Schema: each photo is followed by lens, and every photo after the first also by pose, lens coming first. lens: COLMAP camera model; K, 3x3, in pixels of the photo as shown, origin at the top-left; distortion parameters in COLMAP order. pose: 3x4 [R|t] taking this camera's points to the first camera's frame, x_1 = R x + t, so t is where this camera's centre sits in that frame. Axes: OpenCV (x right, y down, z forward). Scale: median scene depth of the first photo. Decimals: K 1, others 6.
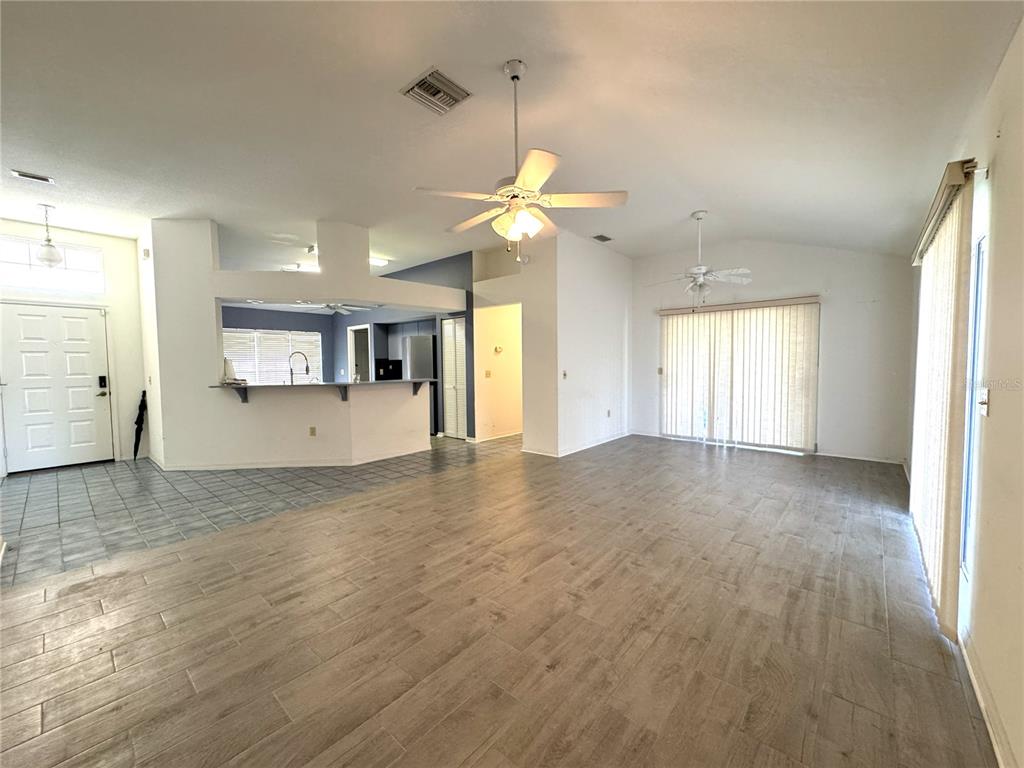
lens RADIAL K [[405.0, 0, 510.0], [0, 405.0, 383.8], [0, 0, 1]] dist [-0.008029, 0.000456]
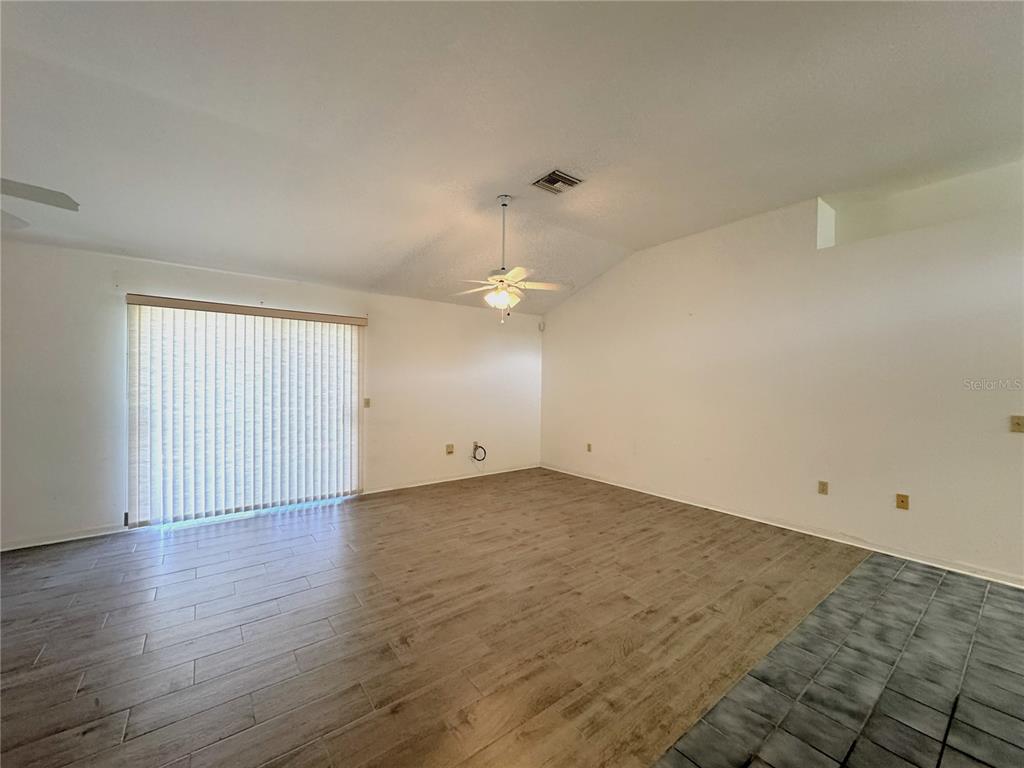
lens RADIAL K [[405.0, 0, 513.6], [0, 405.0, 385.5], [0, 0, 1]] dist [-0.008029, 0.000456]
pose [[-0.981609, 0.005342, 0.190827, -0.242629], [0.016457, 0.998255, 0.056709, -0.124704], [-0.190192, 0.058807, -0.979984, 1.970903]]
